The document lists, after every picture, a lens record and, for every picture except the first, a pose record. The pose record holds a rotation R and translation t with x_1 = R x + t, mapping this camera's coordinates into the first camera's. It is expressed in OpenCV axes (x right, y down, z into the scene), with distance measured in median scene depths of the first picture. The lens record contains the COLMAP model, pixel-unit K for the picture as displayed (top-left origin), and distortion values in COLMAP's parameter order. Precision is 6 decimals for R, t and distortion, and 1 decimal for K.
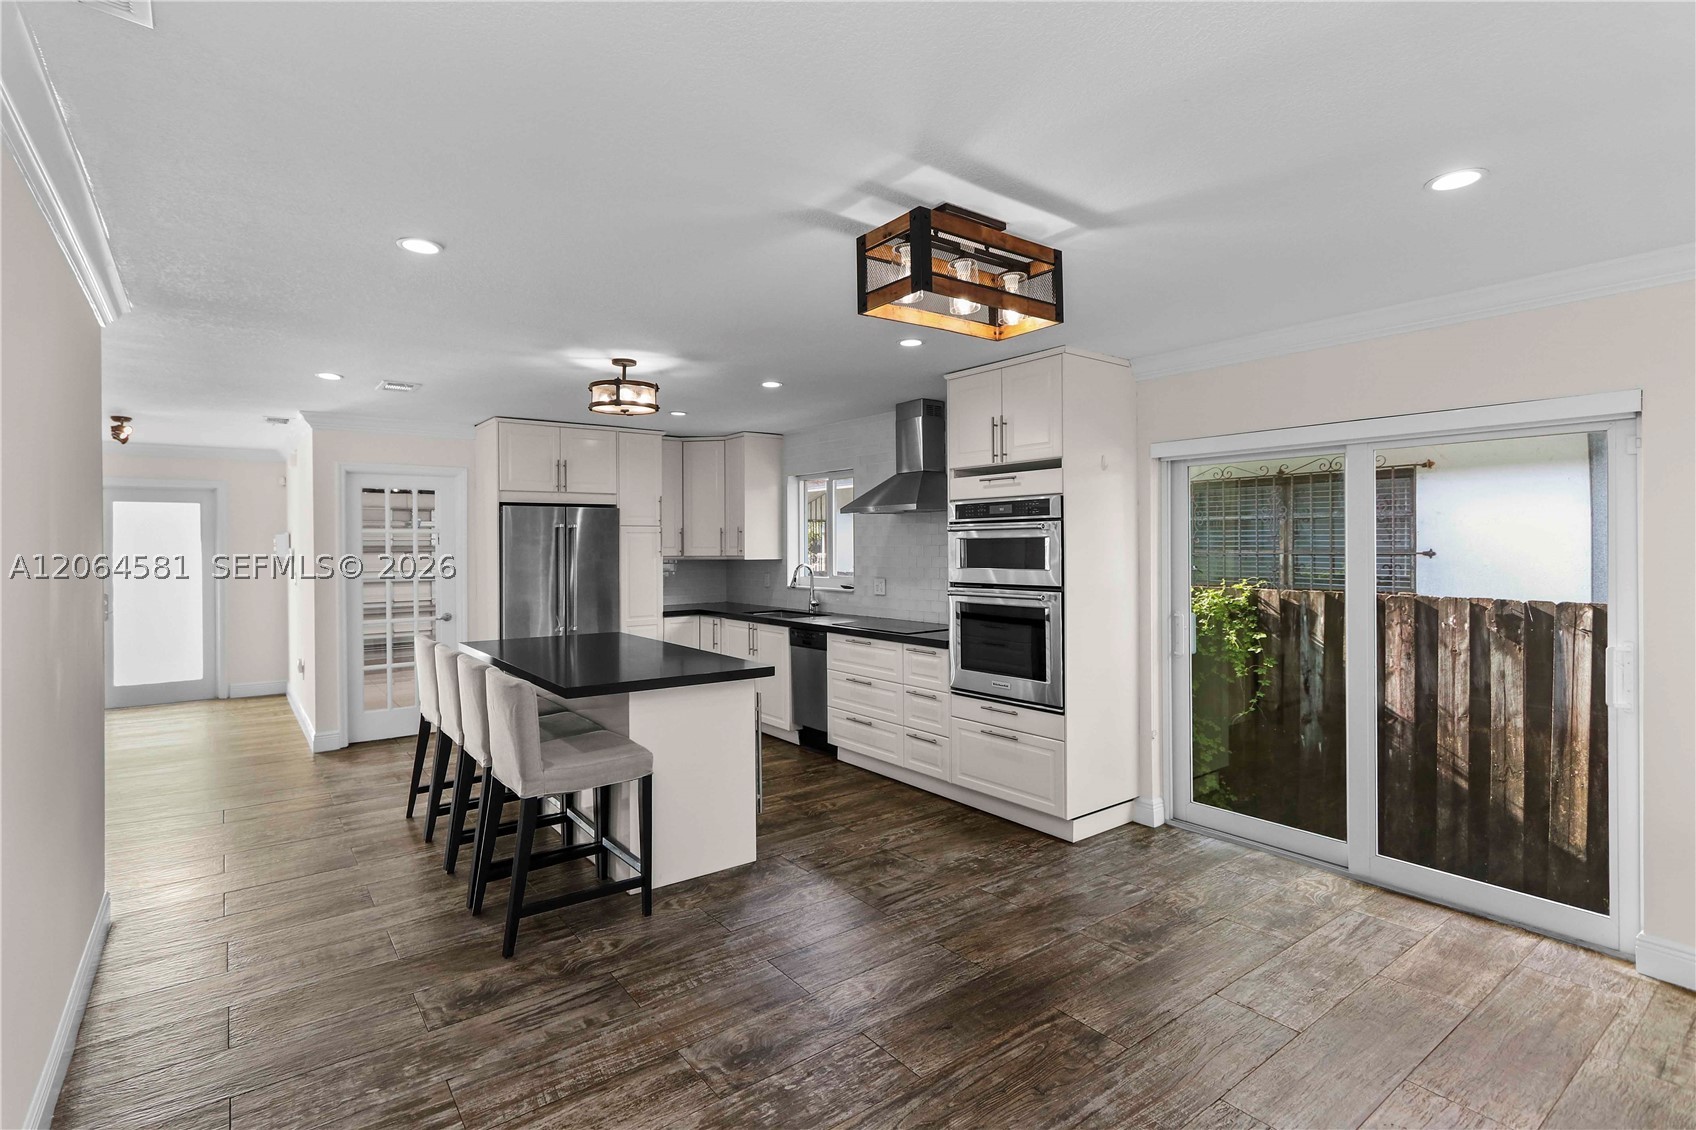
lens RADIAL K [[797.9, 0, 812.6], [0, 797.9, 545.0], [0, 0, 1]] dist [0.002249, 0.001661]
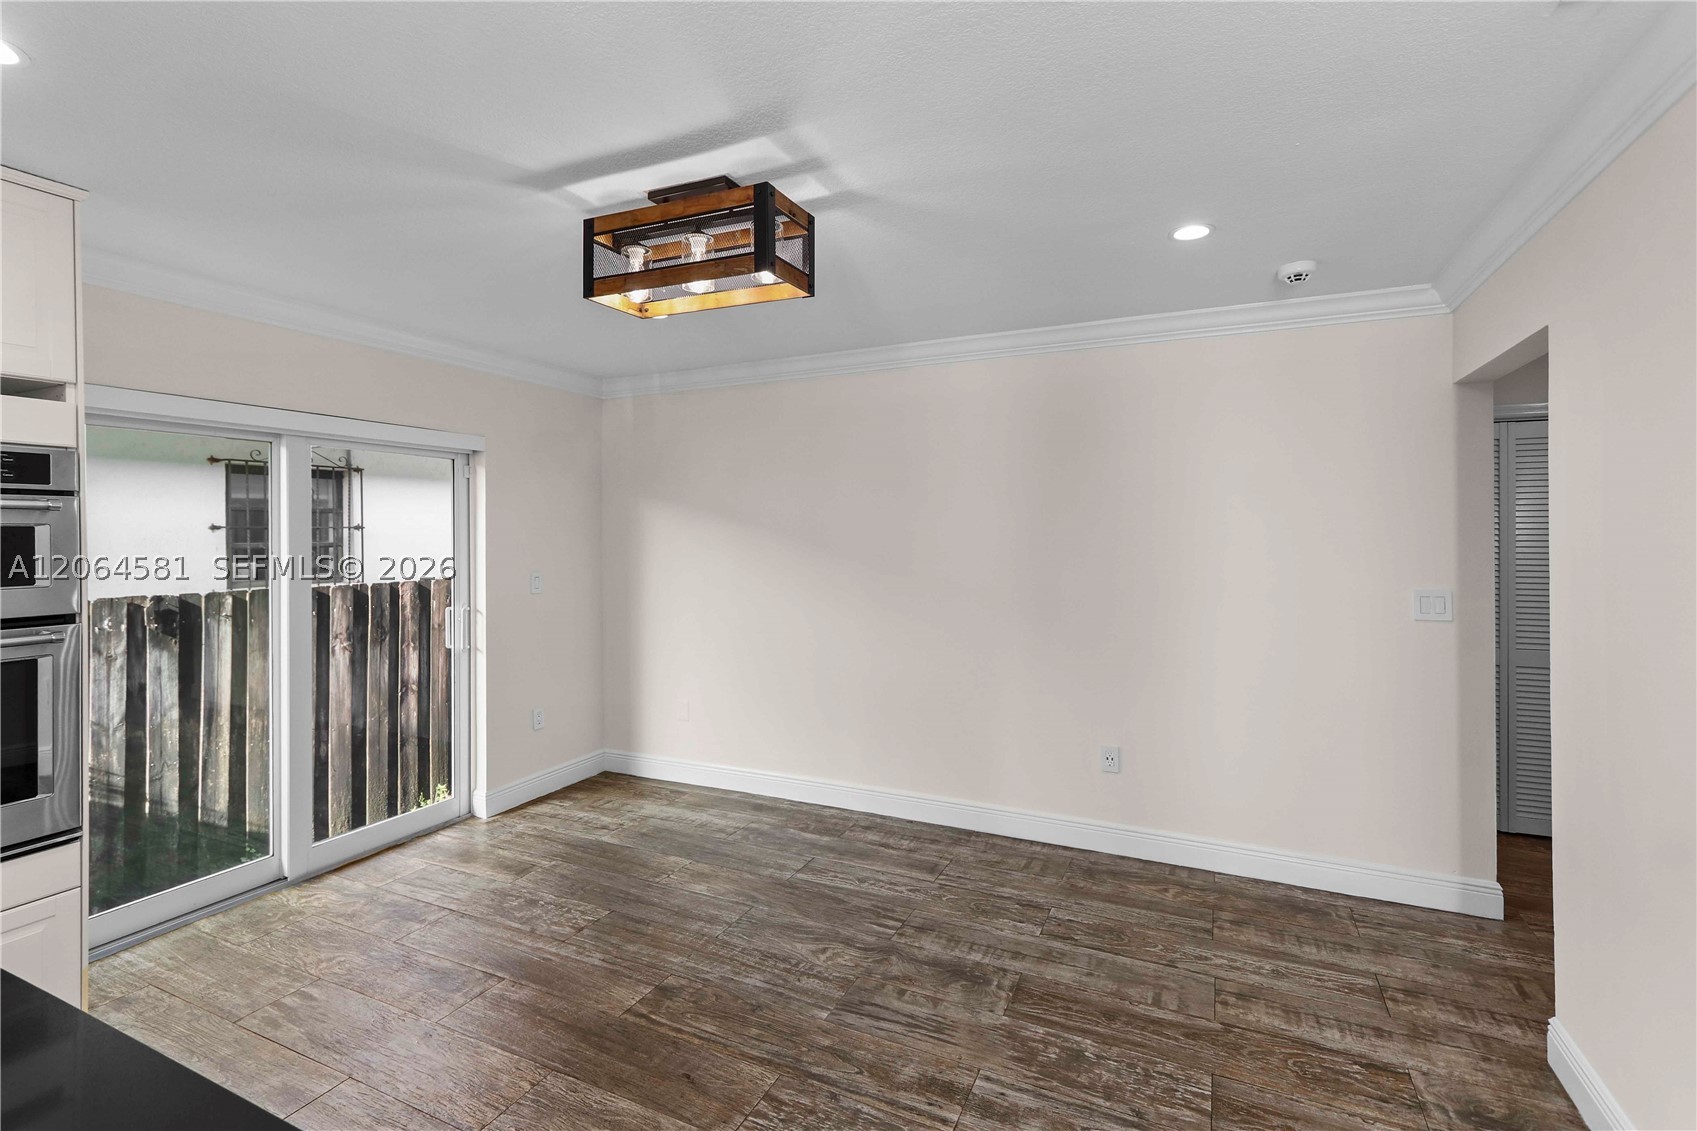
lens RADIAL K [[793.7, 0, 823.5], [0, 793.7, 534.3], [0, 0, 1]] dist [0.003618, 0.000580]
pose [[-0.460637, 0.006403, 0.887565, -0.400457], [0.005446, 0.999976, -0.004387, 0.001250], [-0.887572, 0.002813, -0.460661, 0.733324]]
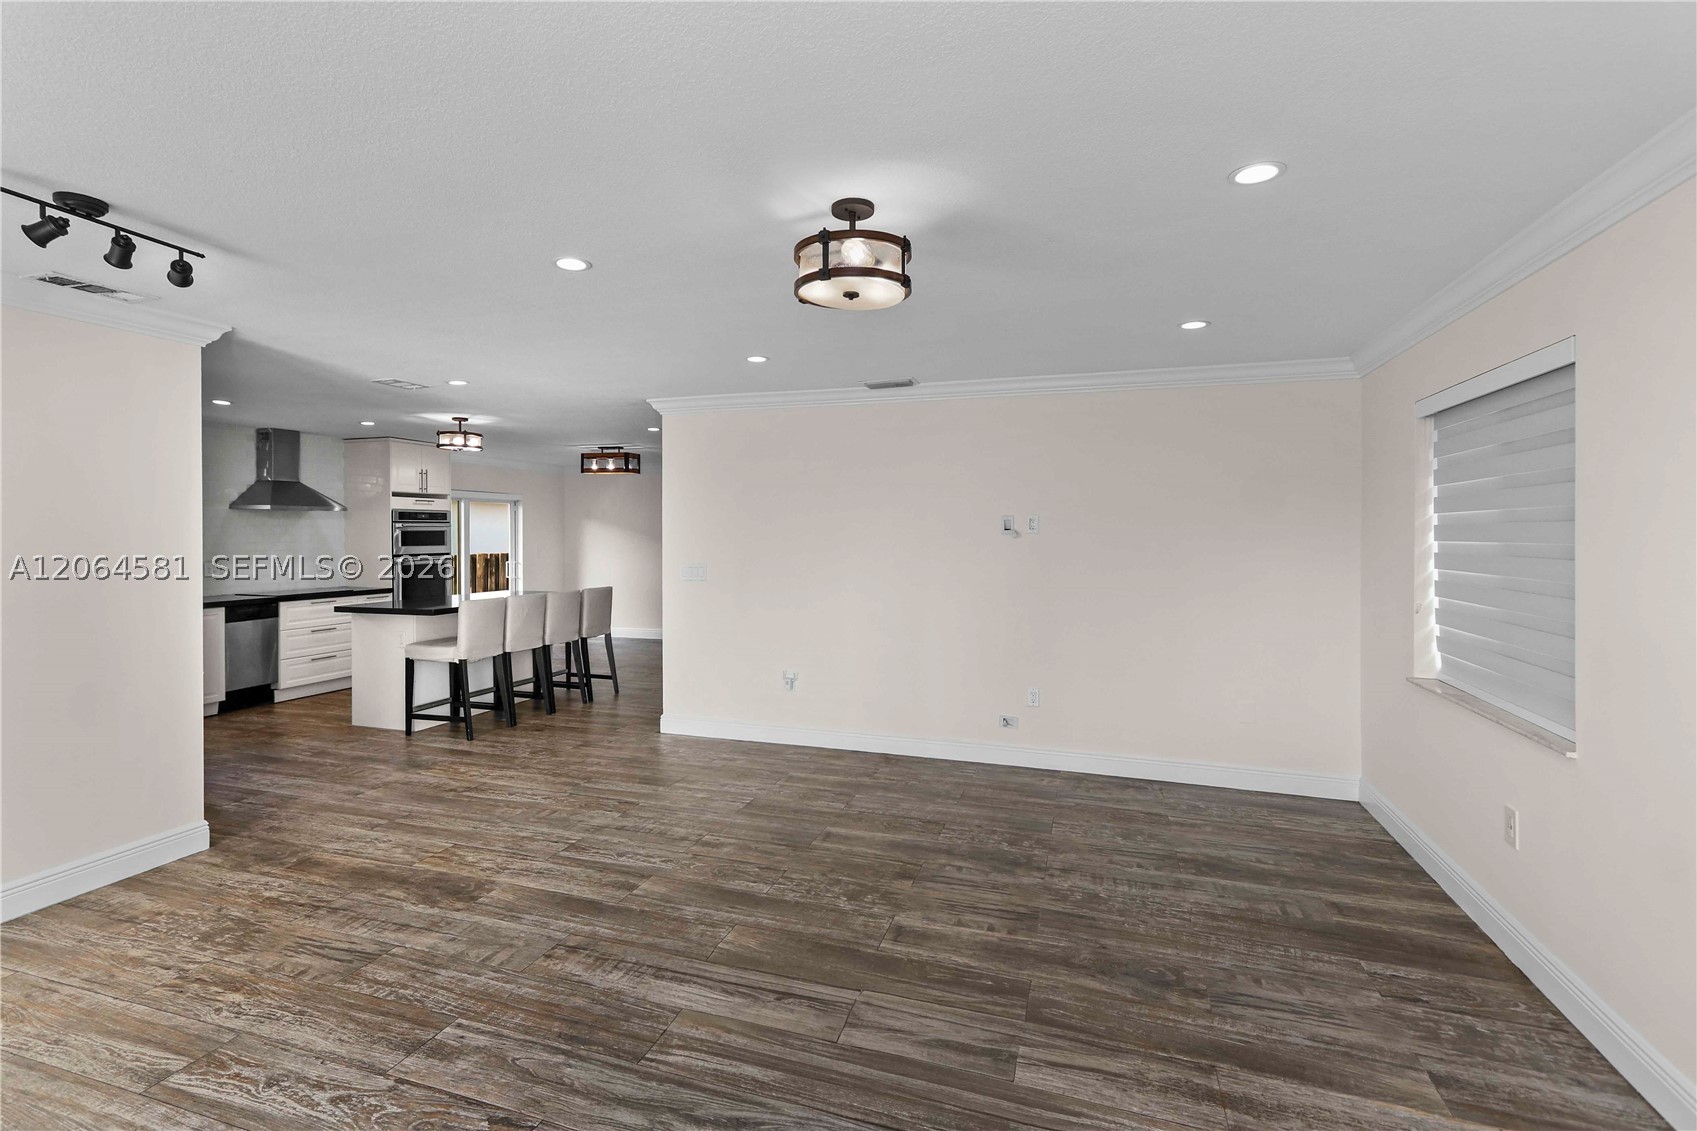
lens RADIAL K [[800.9, 0, 822.6], [0, 800.9, 537.8], [0, 0, 1]] dist [0.005297, 0.001060]
pose [[-0.563719, -0.000124, 0.825966, -1.980504], [0.002467, 0.999995, 0.001834, 0.008394], [-0.825963, 0.003071, -0.563717, 1.303332]]
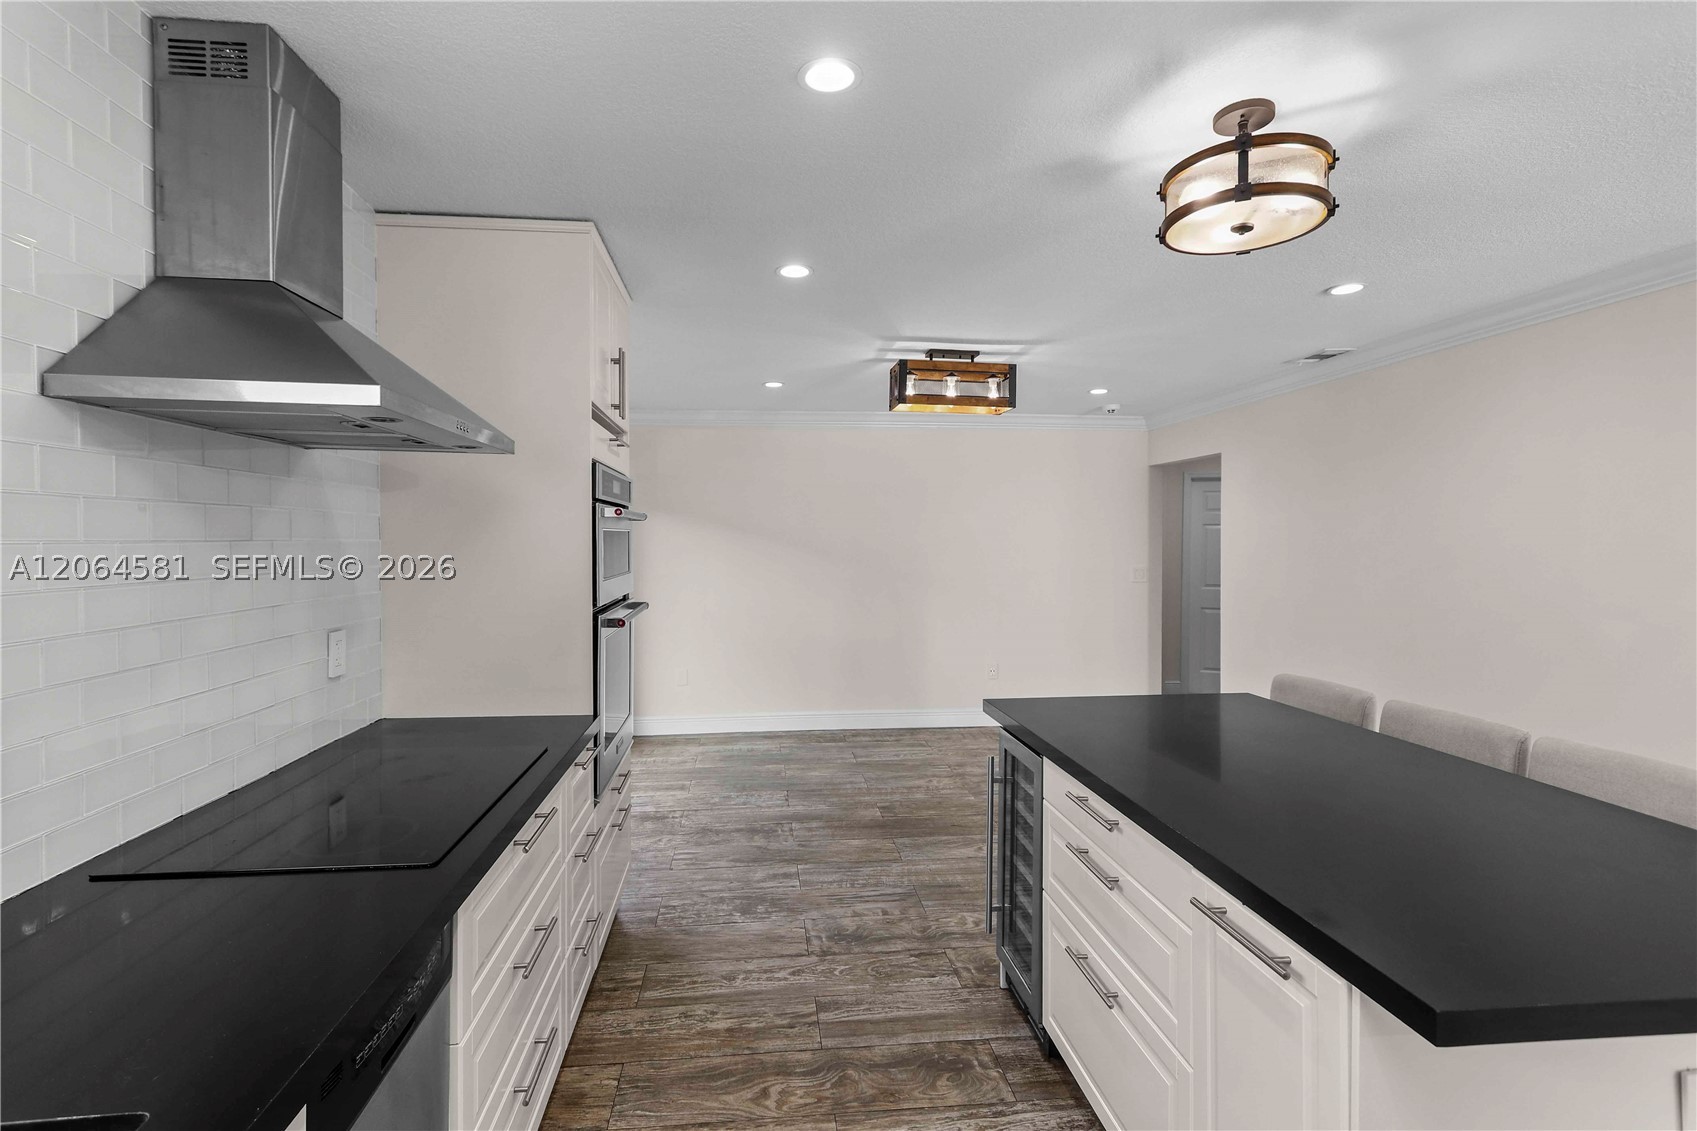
lens RADIAL K [[798.0, 0, 822.5], [0, 798.0, 553.1], [0, 0, 1]] dist [-0.000323, 0.000053]
pose [[-0.859024, -0.001598, 0.511932, -0.261607], [0.005830, 0.999900, 0.012906, 0.003301], [-0.511901, 0.014071, -0.858929, 1.487904]]
